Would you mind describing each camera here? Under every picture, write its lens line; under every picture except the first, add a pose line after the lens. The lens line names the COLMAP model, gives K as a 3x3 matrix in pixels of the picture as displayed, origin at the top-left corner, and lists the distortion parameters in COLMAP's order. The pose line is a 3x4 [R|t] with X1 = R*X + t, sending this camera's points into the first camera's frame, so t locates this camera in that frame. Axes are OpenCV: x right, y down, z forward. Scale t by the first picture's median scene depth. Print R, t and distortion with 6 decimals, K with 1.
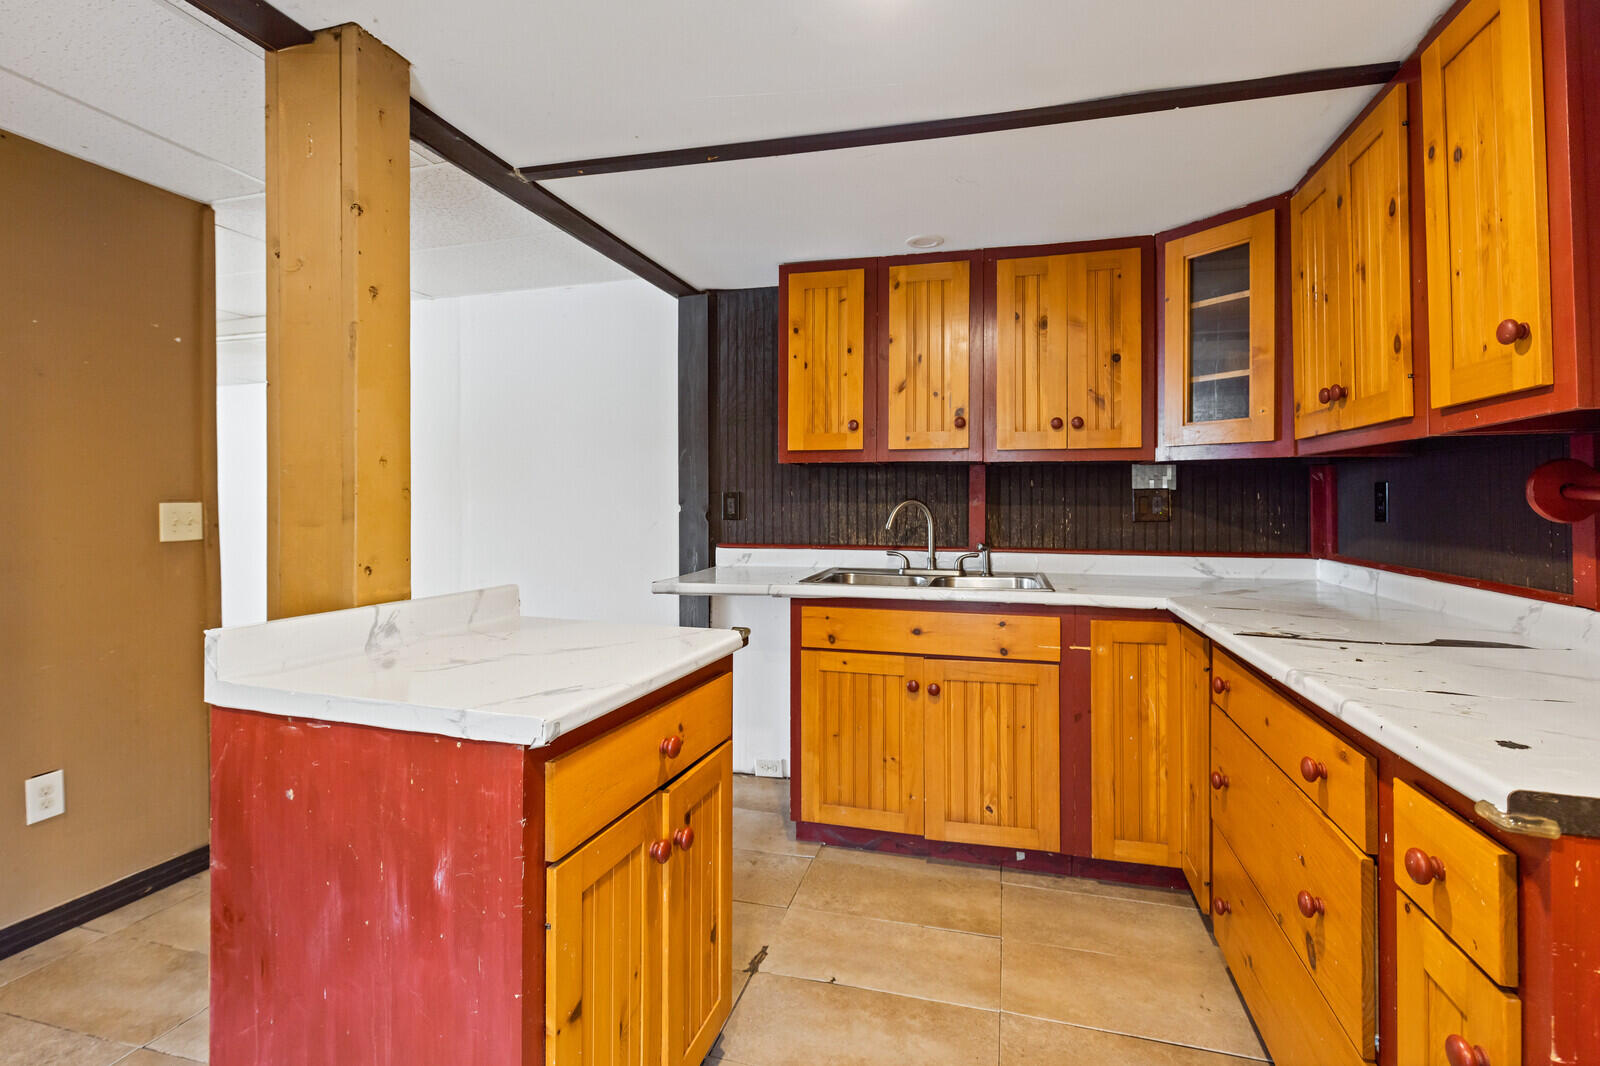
lens RADIAL K [[731.5, 0, 792.5], [0, 731.5, 506.9], [0, 0, 1]] dist [0.003664, -0.002393]
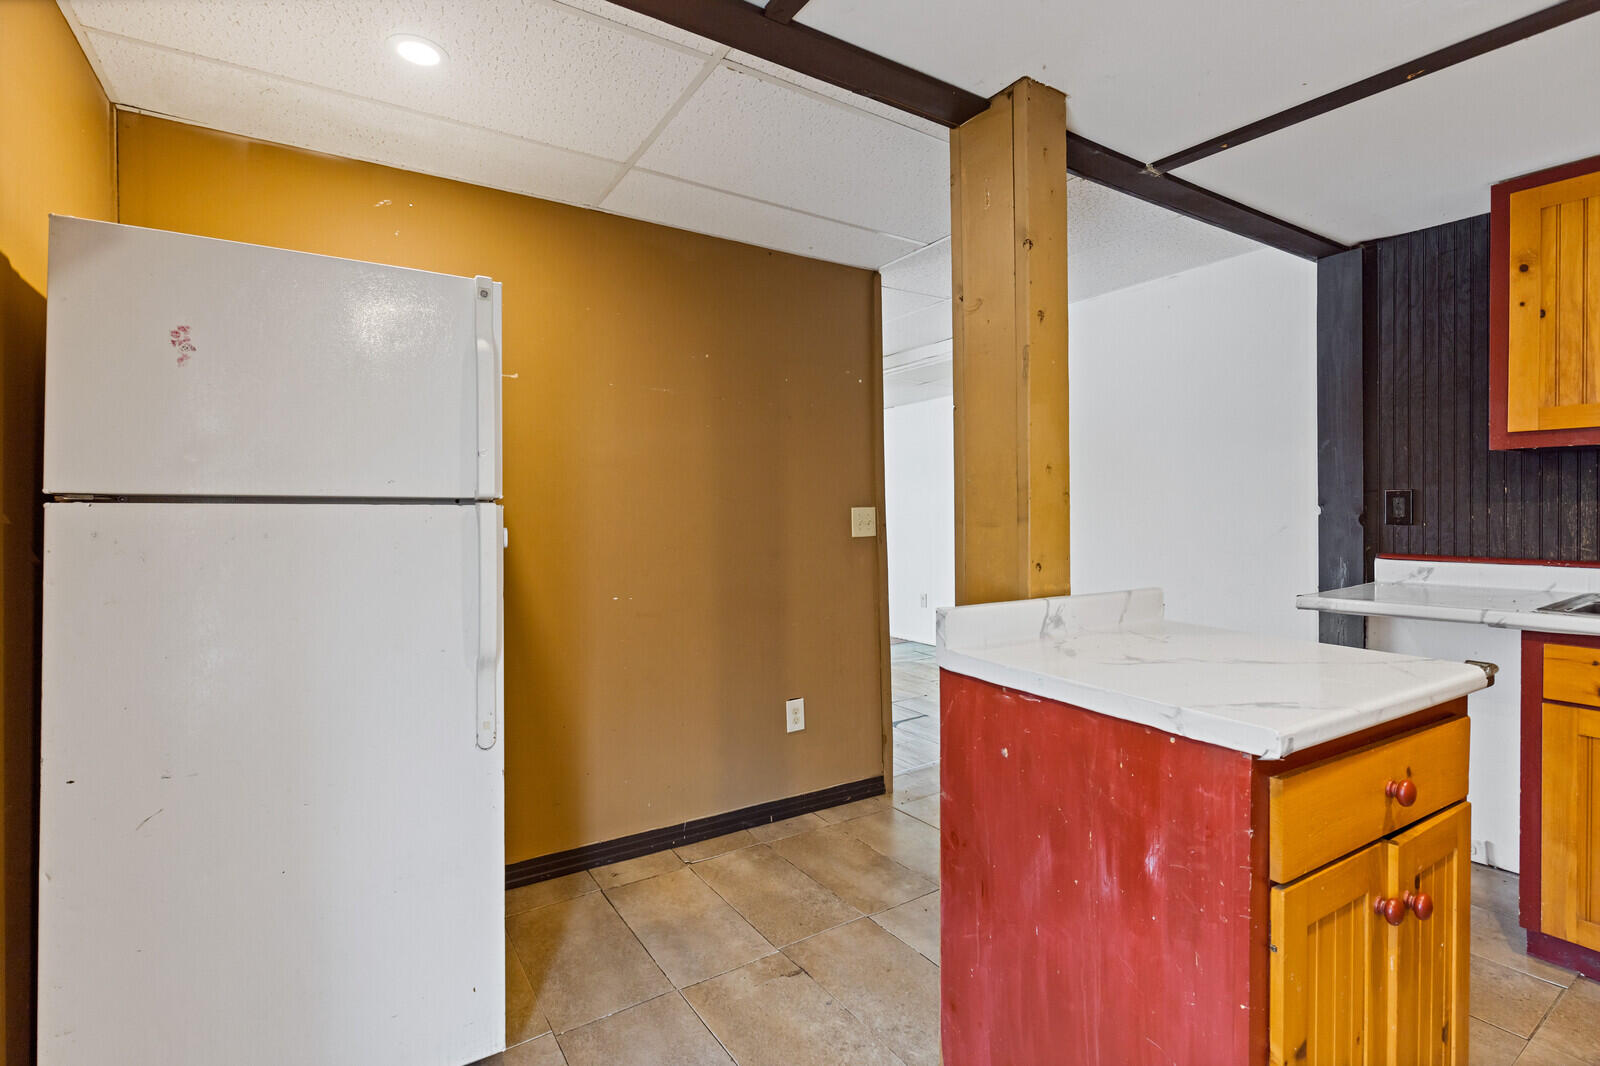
lens RADIAL K [[731.5, 0, 796.9], [0, 731.5, 522.1], [0, 0, 1]] dist [0.003664, -0.002393]
pose [[0.753473, 0.007142, -0.657440, -0.110307], [0.003917, 0.999875, 0.015350, 0.000027], [0.657467, -0.014141, 0.753350, -0.073570]]
